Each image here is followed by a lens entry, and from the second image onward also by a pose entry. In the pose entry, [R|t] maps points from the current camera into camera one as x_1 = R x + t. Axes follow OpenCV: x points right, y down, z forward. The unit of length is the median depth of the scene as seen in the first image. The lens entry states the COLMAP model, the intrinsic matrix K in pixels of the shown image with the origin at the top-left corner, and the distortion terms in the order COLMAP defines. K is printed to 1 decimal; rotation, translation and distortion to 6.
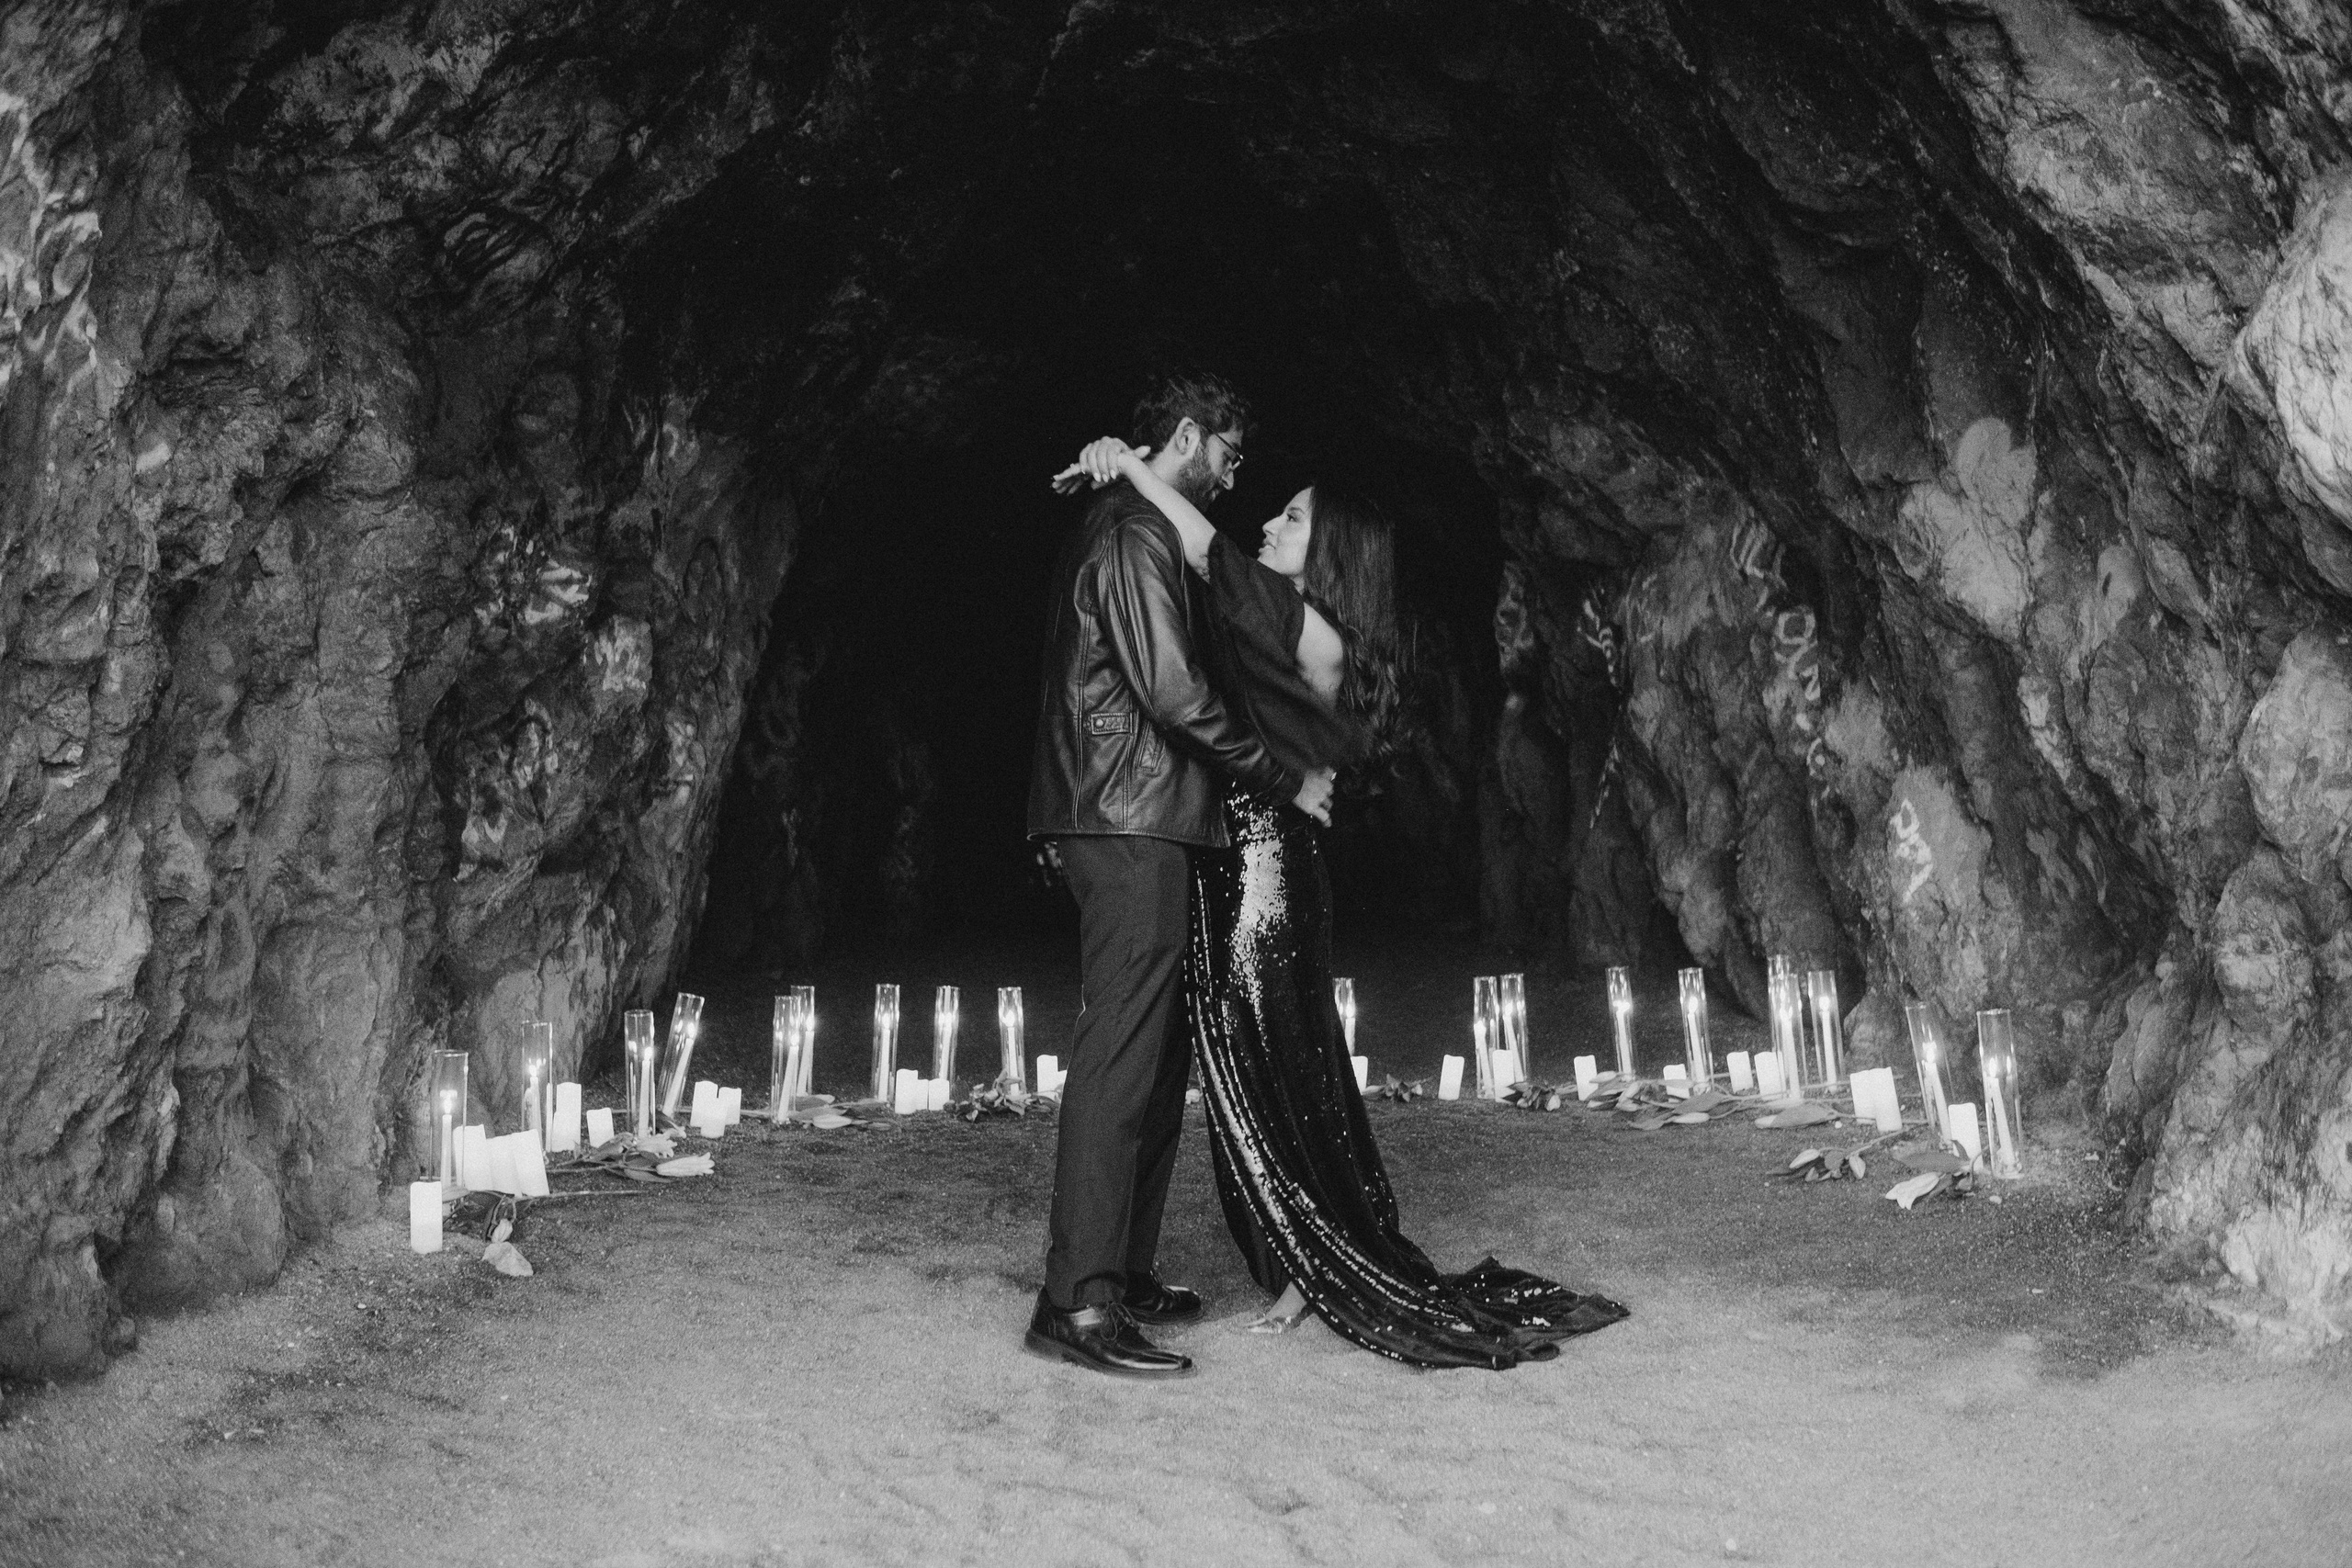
lens RADIAL K [[2383.5, 0, 1176.0], [0, 2383.5, 784.0], [0, 0, 1]] dist [-0.013247, 0.040835]
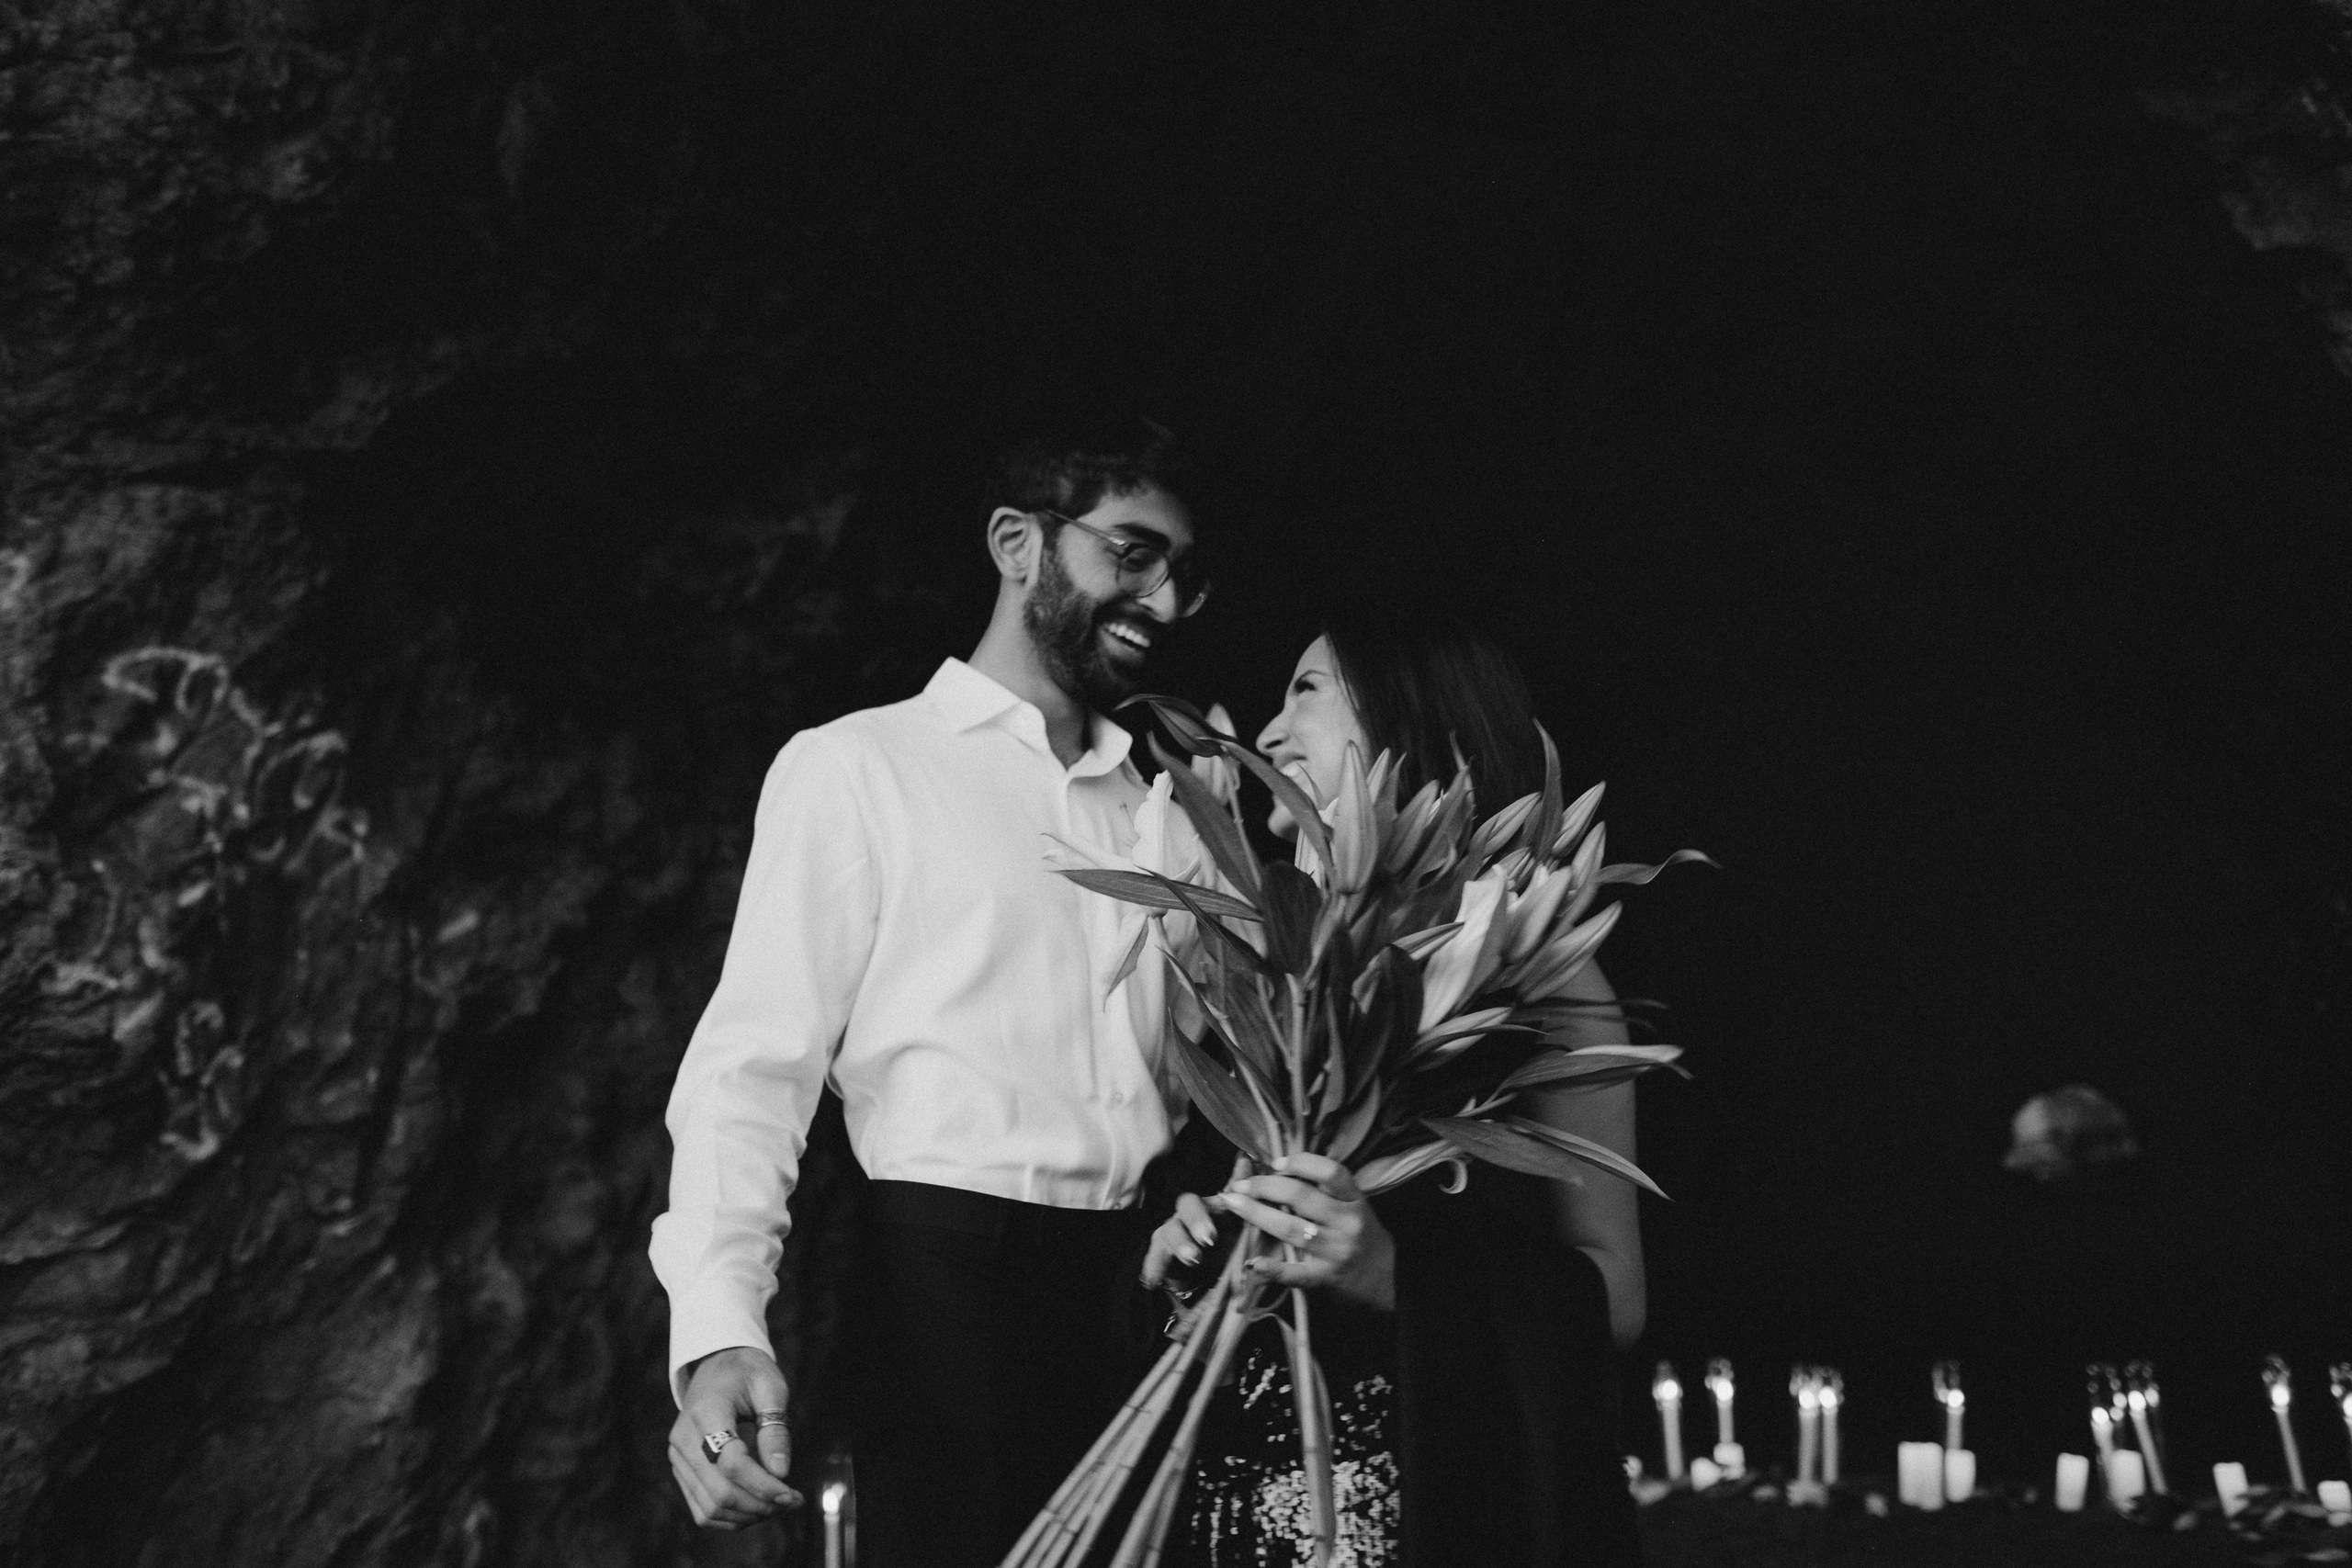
lens RADIAL K [[2383.5, 0, 1176.0], [0, 2383.5, 784.0], [0, 0, 1]] dist [-0.013247, 0.040835]
pose [[0.915760, -0.078309, -0.394019, 0.275180], [0.030116, 0.991439, -0.127050, -0.042850], [0.400595, 0.104481, 0.910279, 0.090664]]
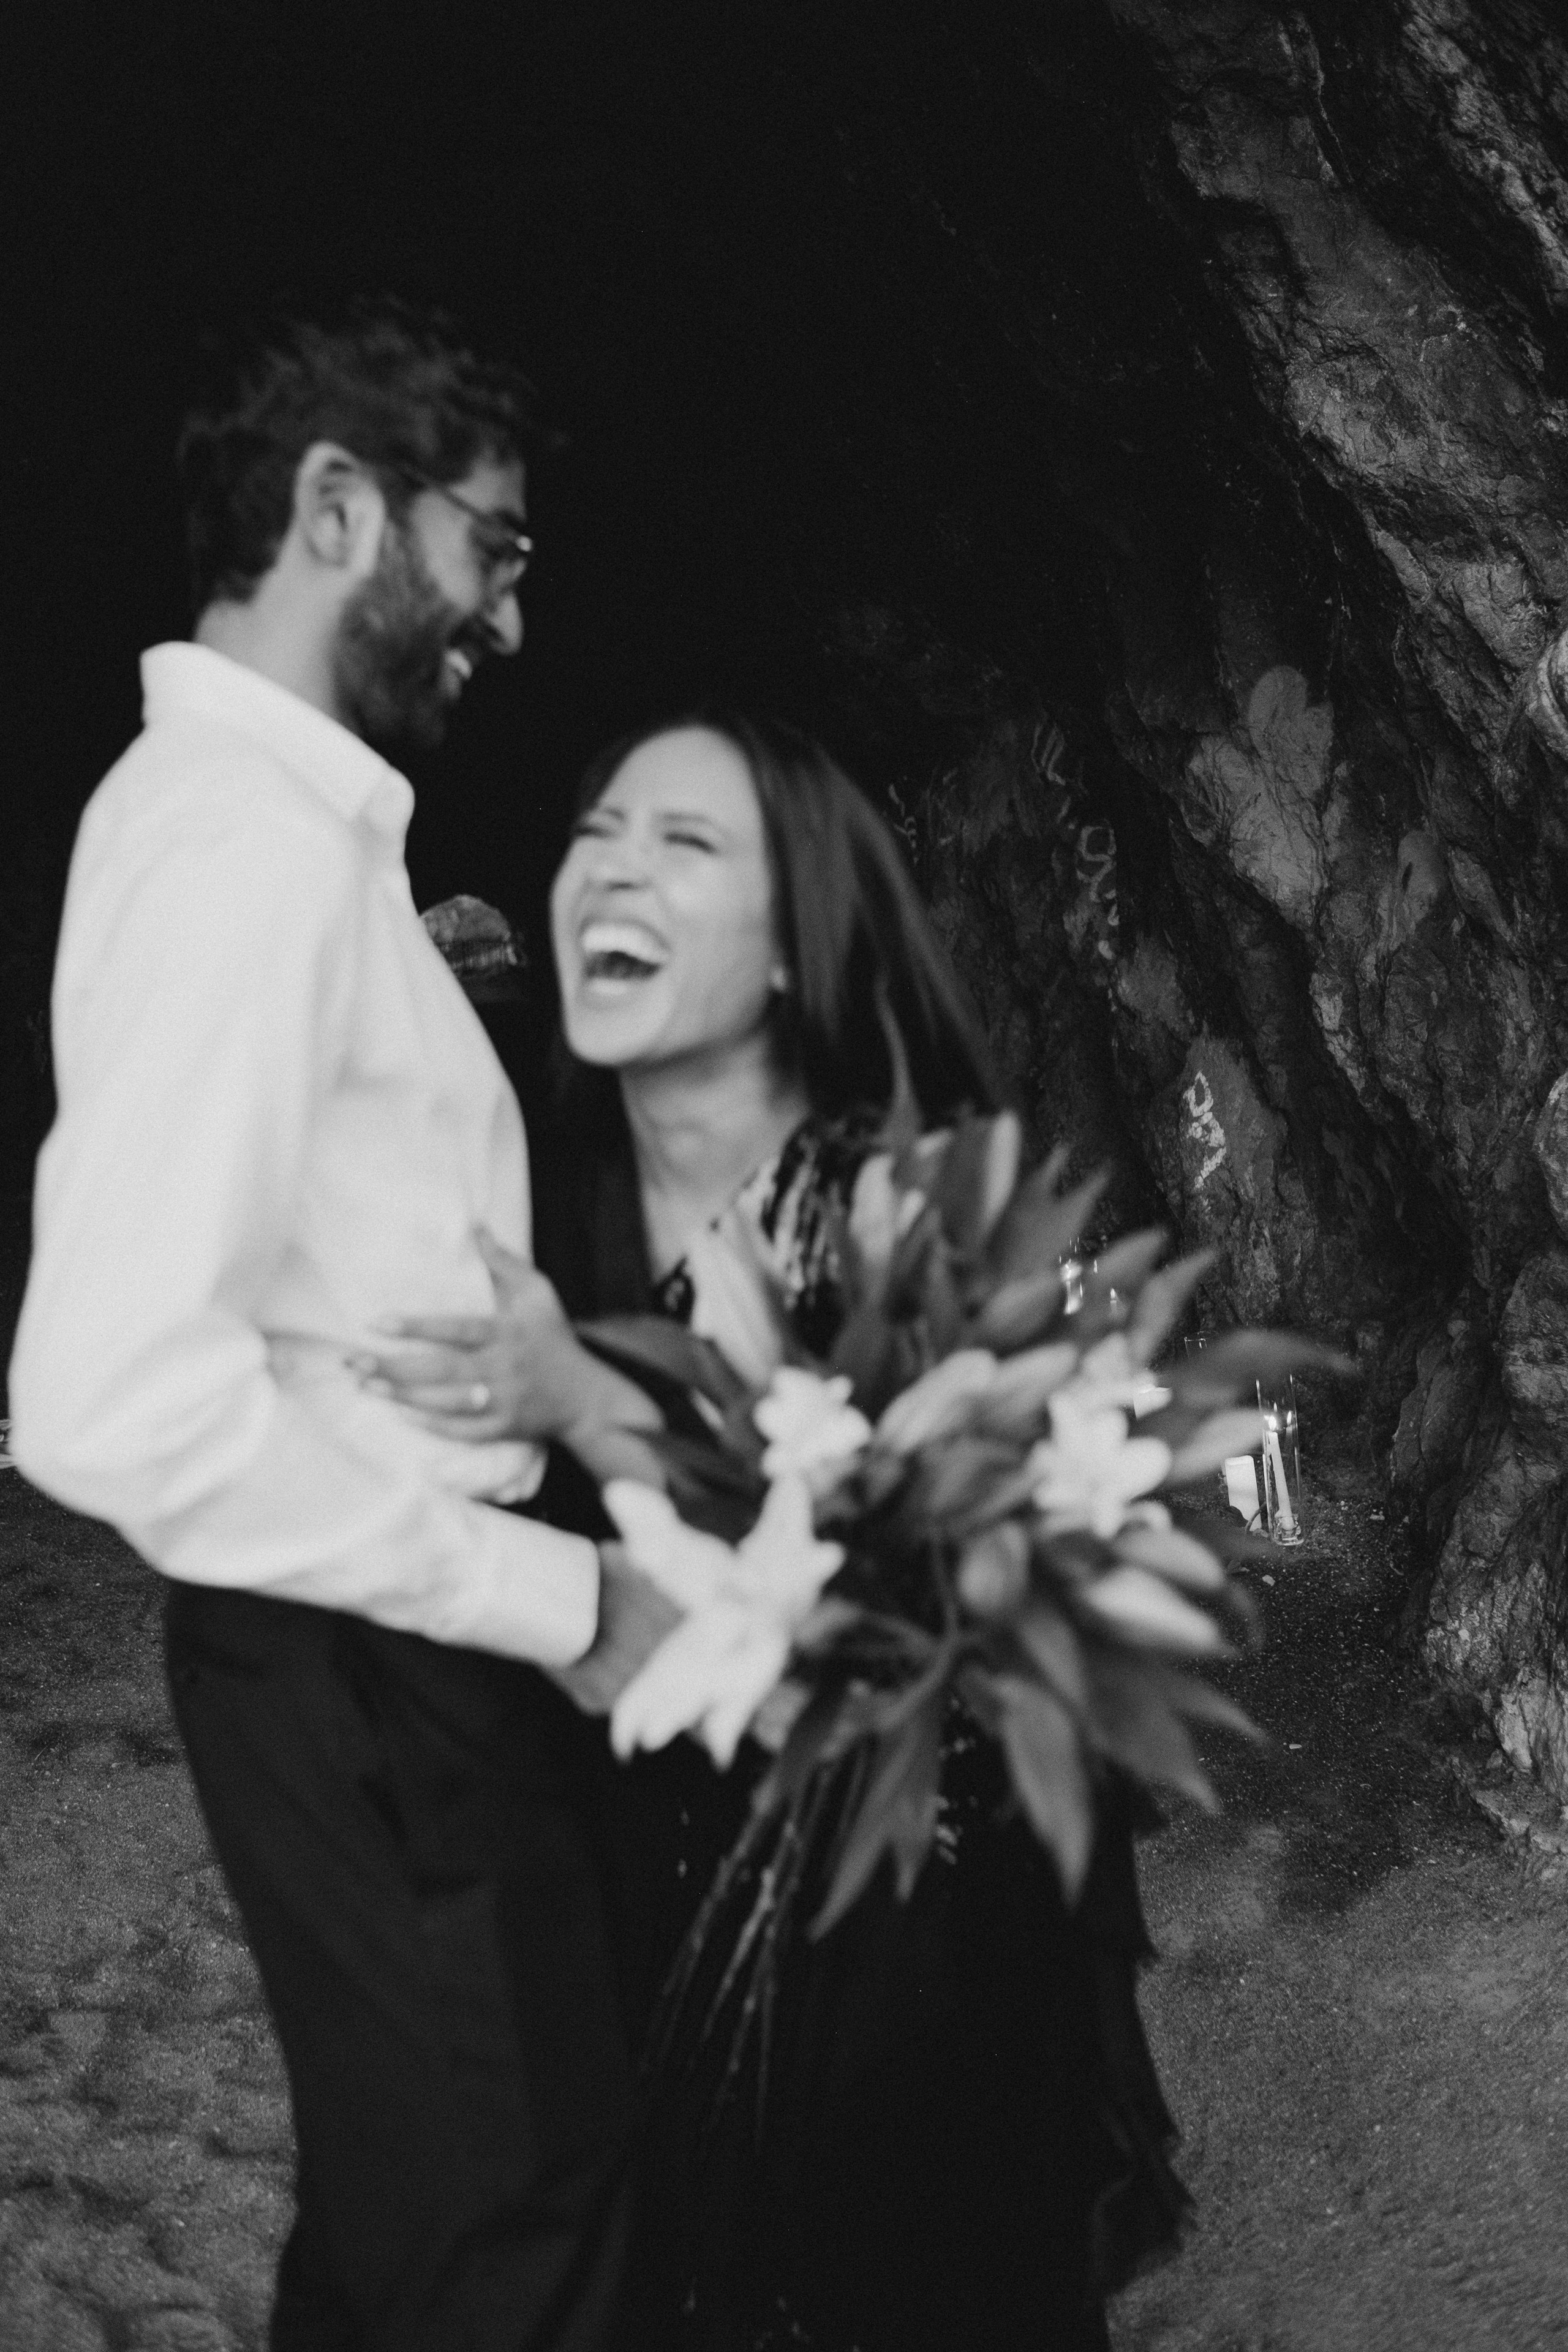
lens RADIAL K [[2383.8, 0, 779.0], [0, 2383.8, 1185.3], [0, 0, 1]] dist [-0.013247, 0.040835]
pose [[0.995723, -0.026464, 0.088522, 0.093880], [0.014139, 0.990461, 0.137067, -0.106436], [-0.091305, -0.135230, 0.986598, 0.168856]]
